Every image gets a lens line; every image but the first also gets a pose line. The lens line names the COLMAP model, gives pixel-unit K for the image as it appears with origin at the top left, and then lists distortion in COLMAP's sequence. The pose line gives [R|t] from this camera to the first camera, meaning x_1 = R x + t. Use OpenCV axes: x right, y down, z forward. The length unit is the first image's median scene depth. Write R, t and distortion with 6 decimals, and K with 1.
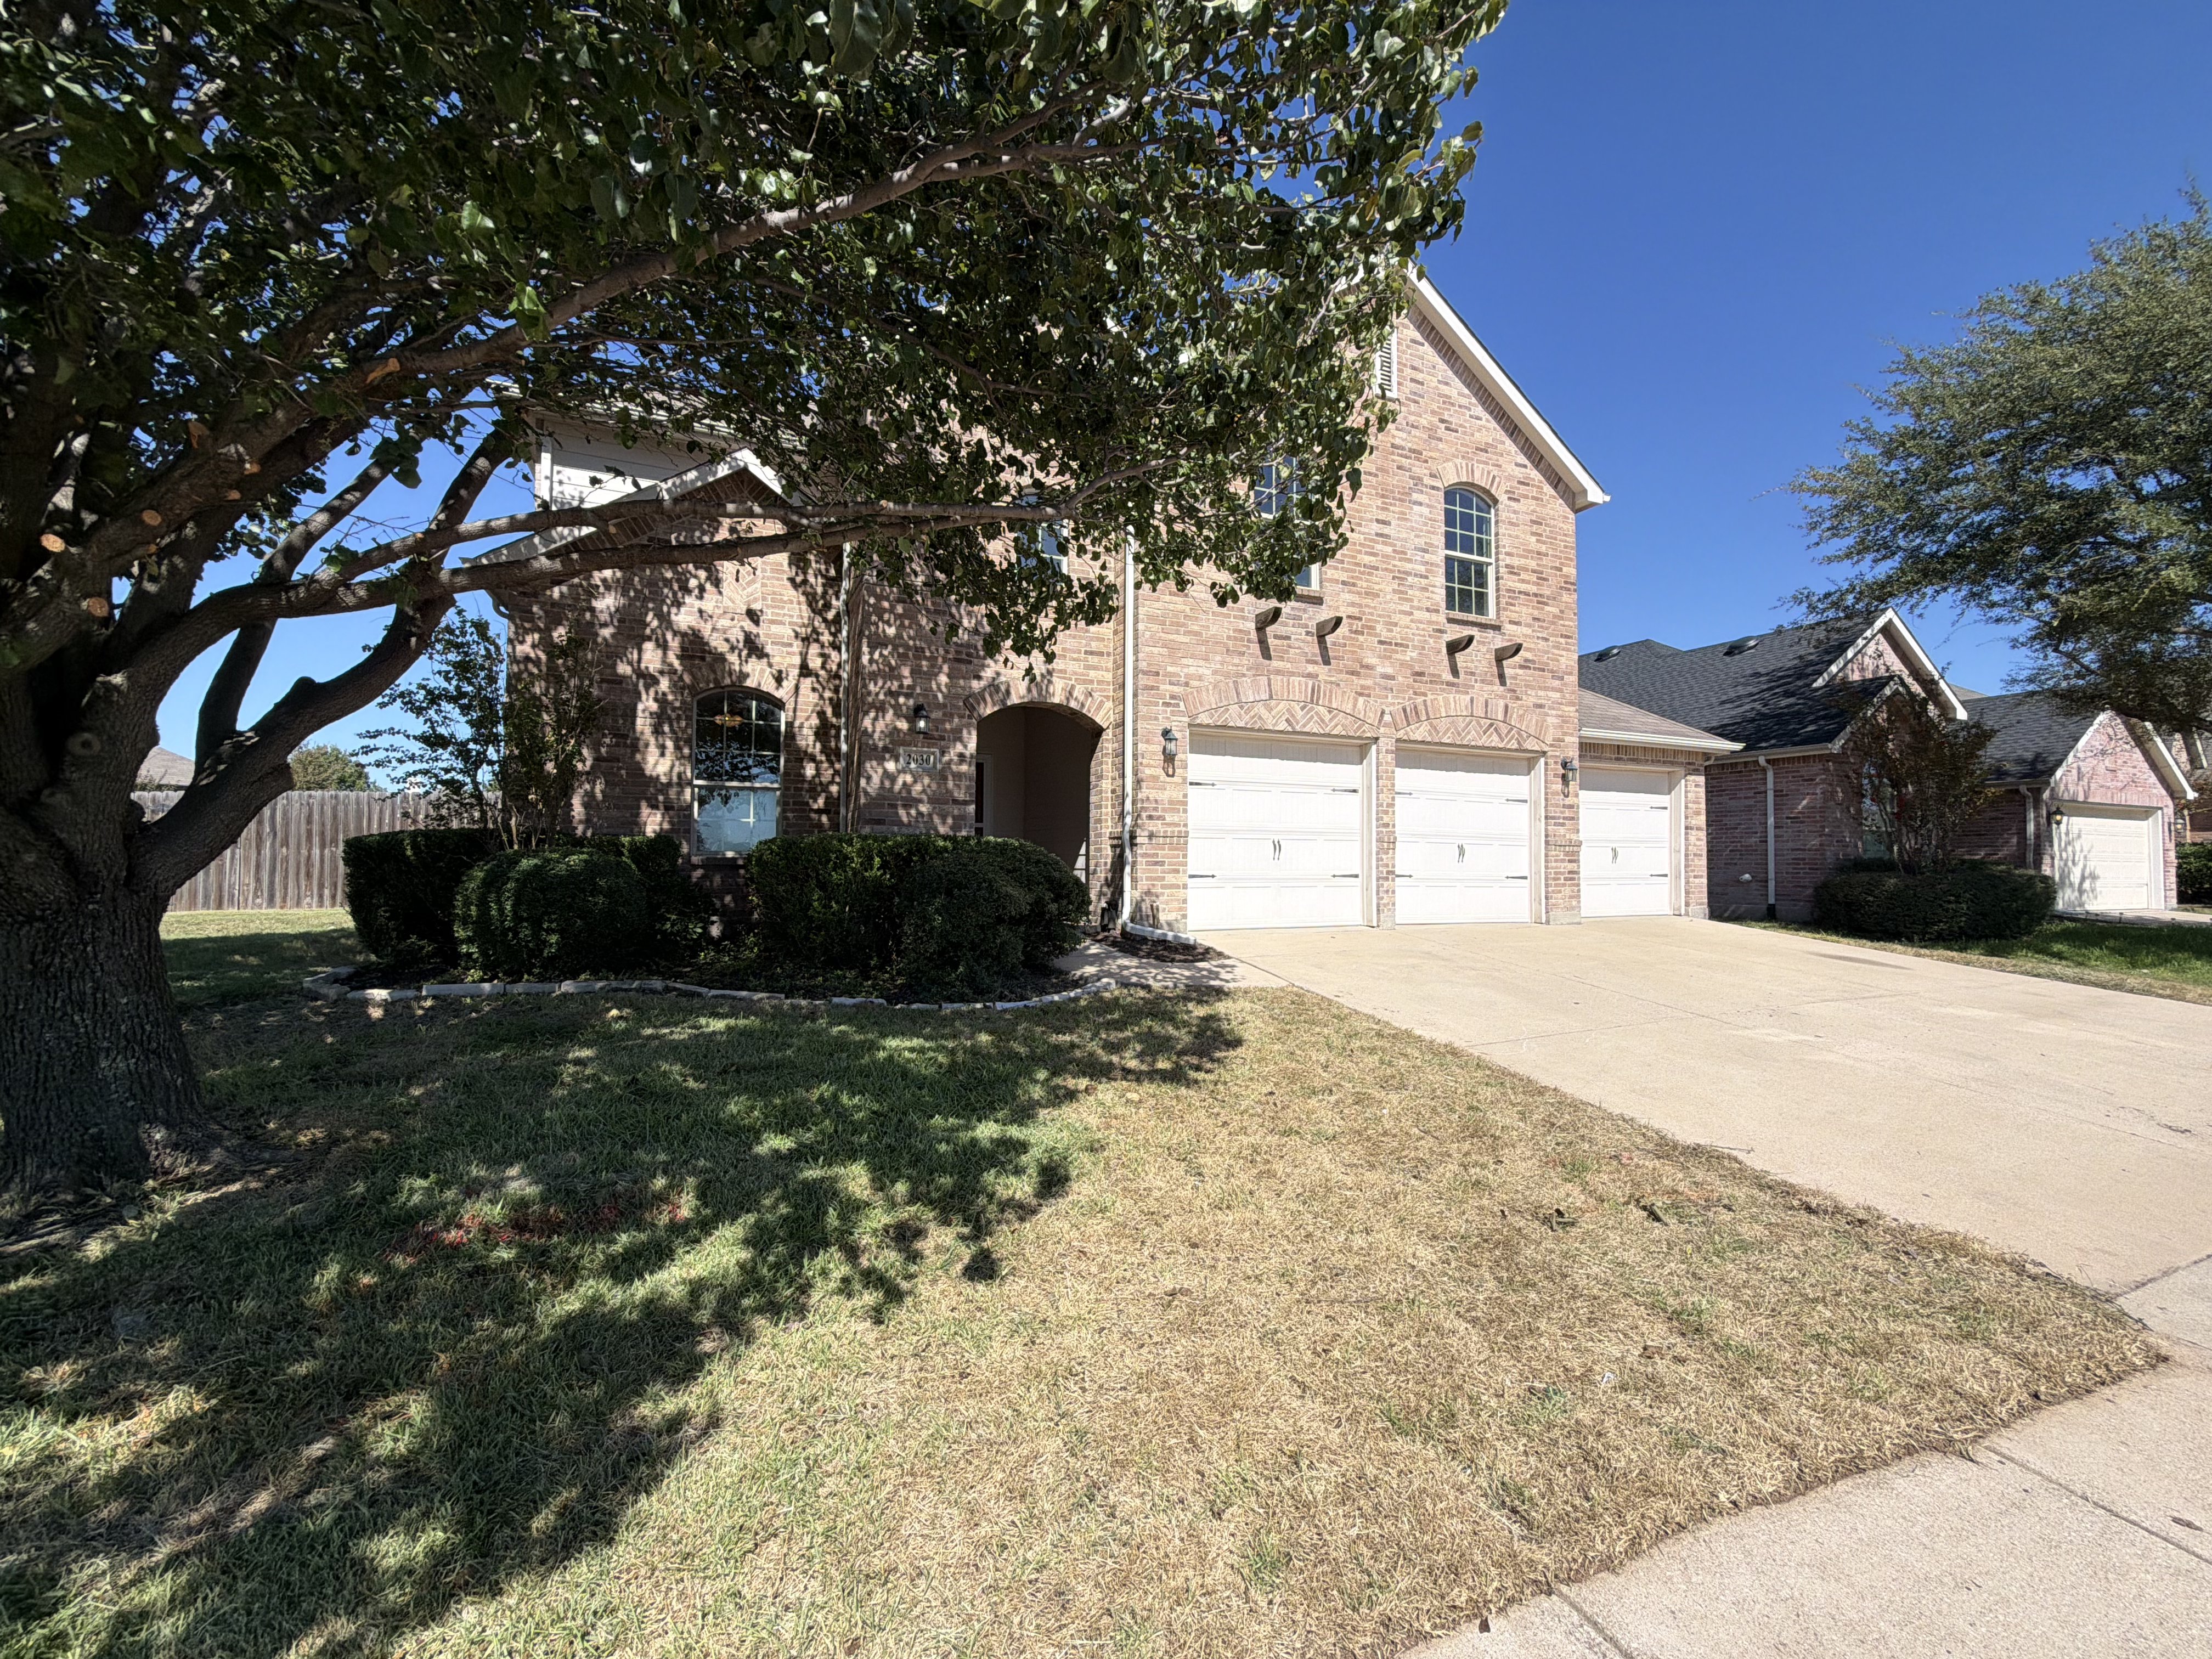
lens RADIAL K [[884.7, 0, 1107.2], [0, 884.7, 825.9], [0, 0, 1]] dist [0.000707, 0.000592]
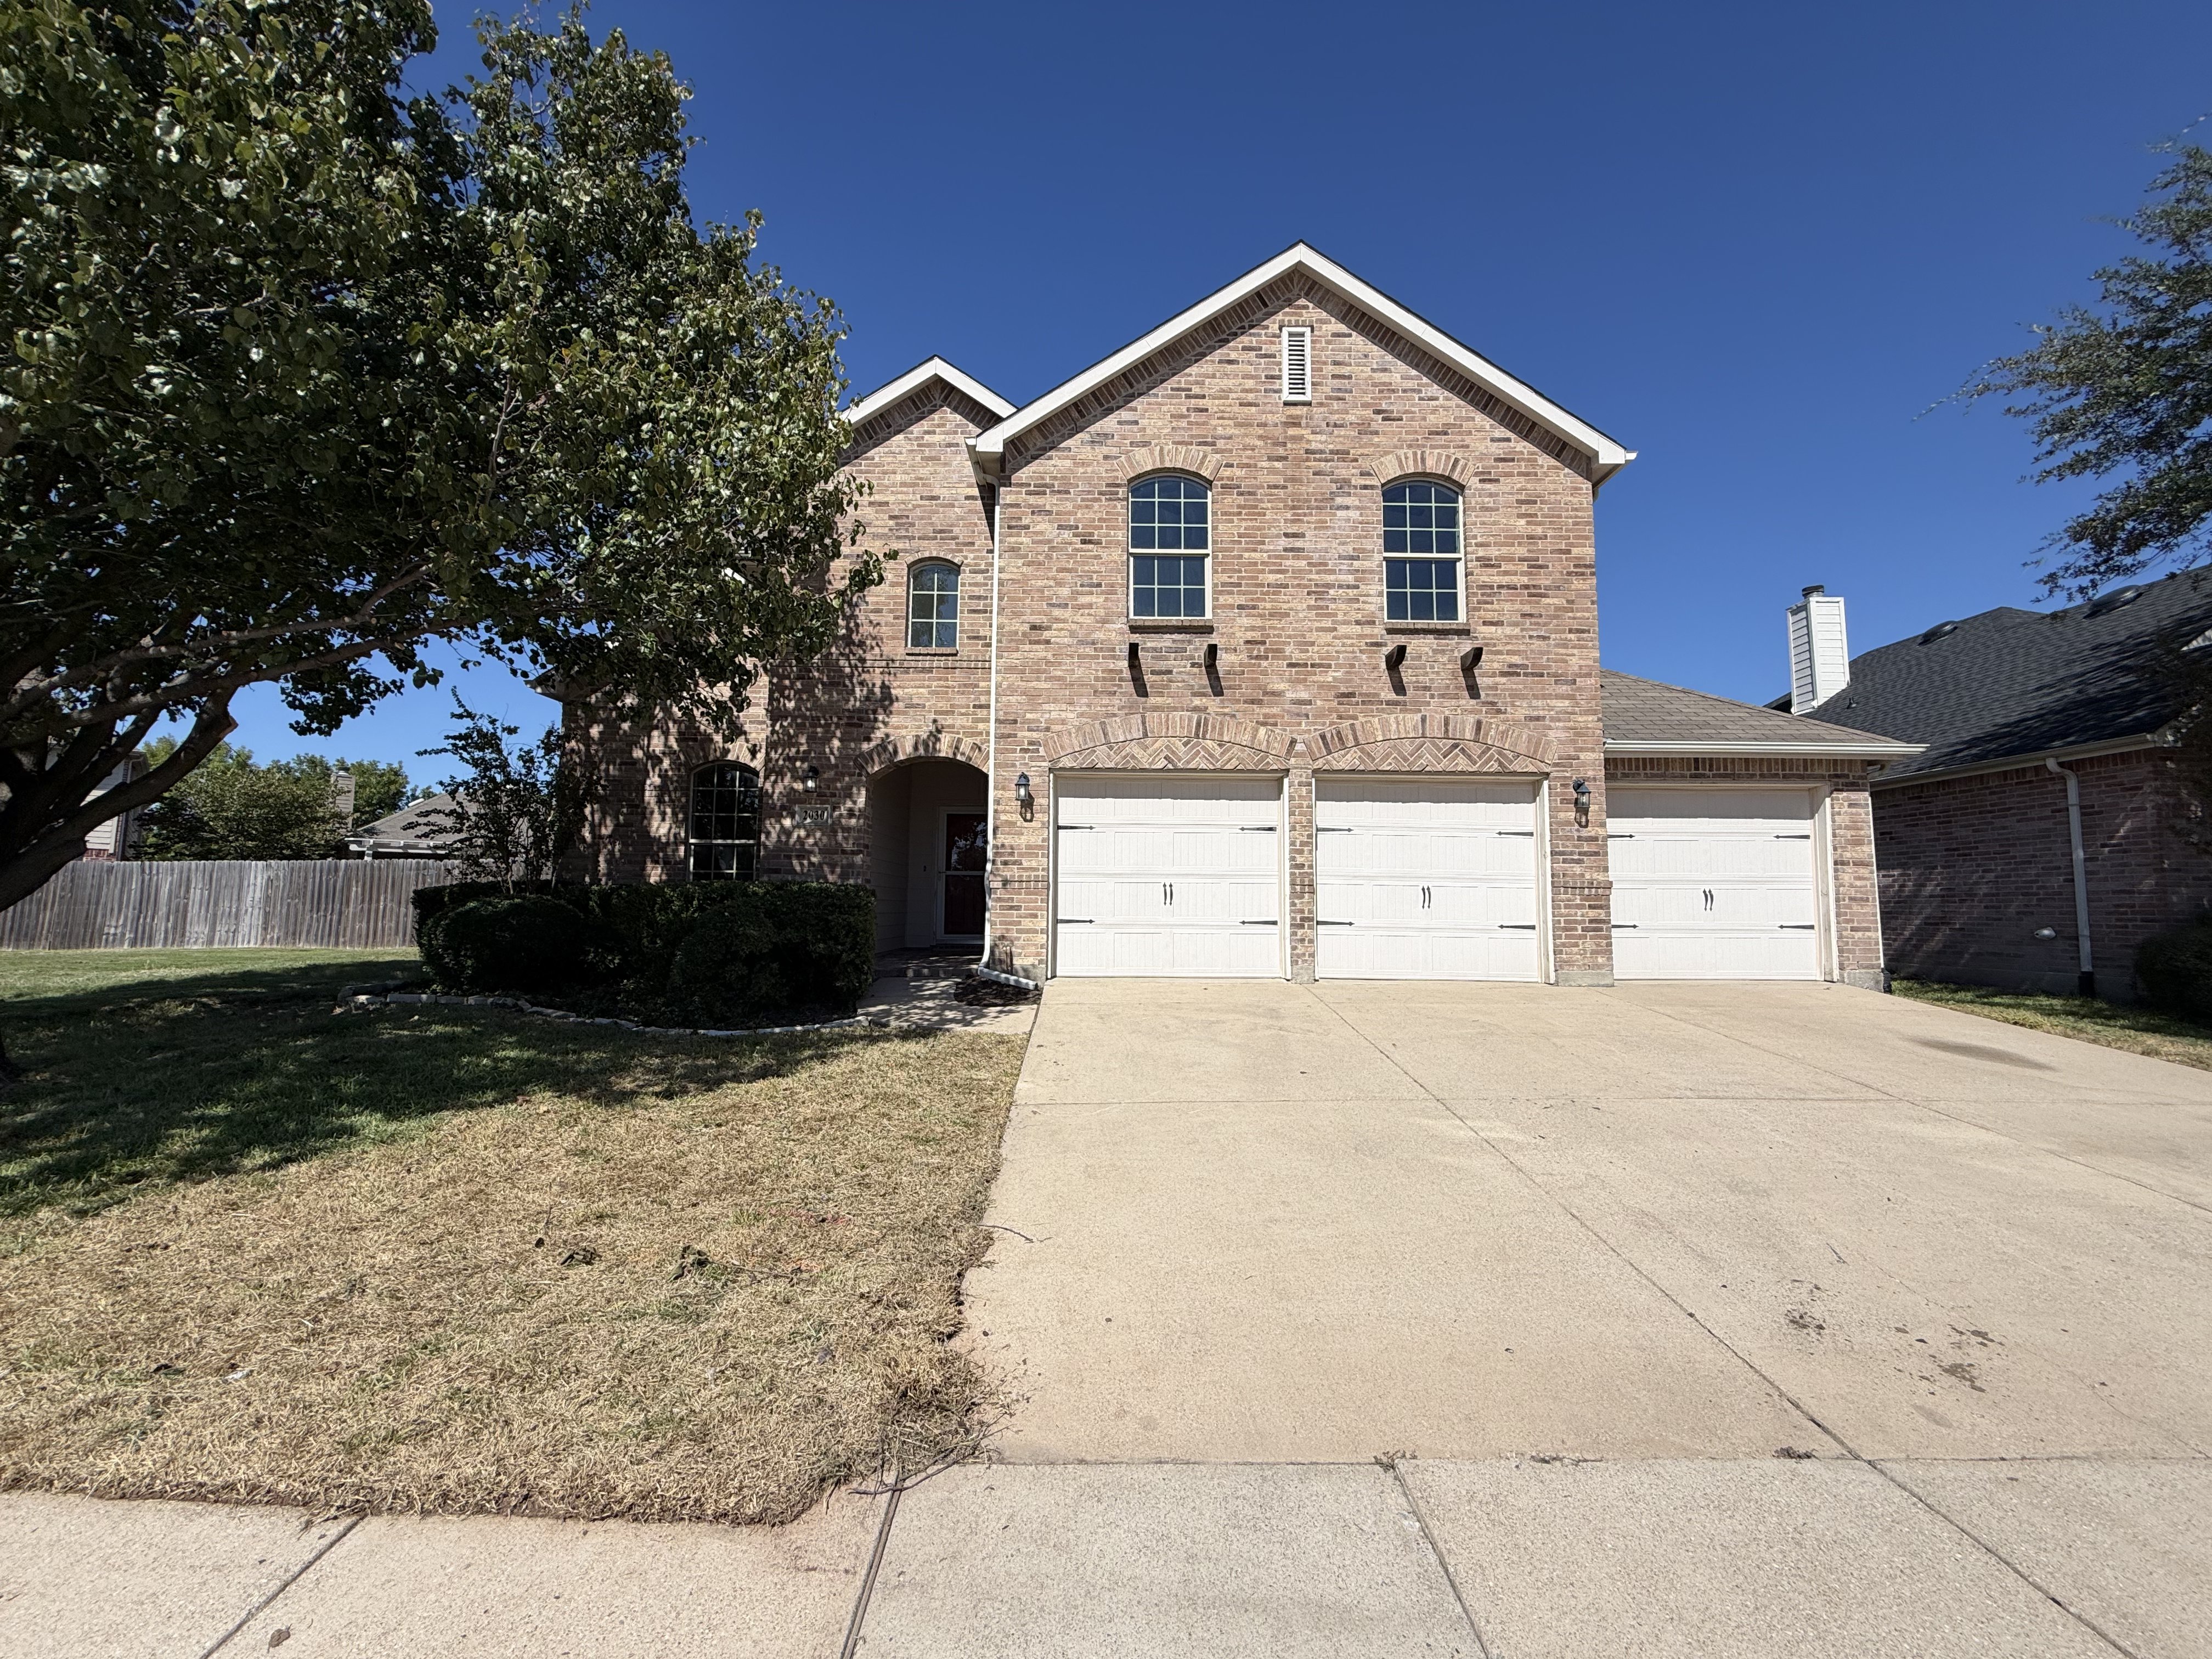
lens RADIAL K [[884.7, 0, 1102.7], [0, 884.7, 824.9], [0, 0, 1]] dist [0.000707, 0.000592]
pose [[0.918002, -0.037048, -0.394841, 0.488726], [0.013798, 0.998008, -0.061564, 0.009642], [0.396335, 0.051067, 0.916685, 0.098849]]
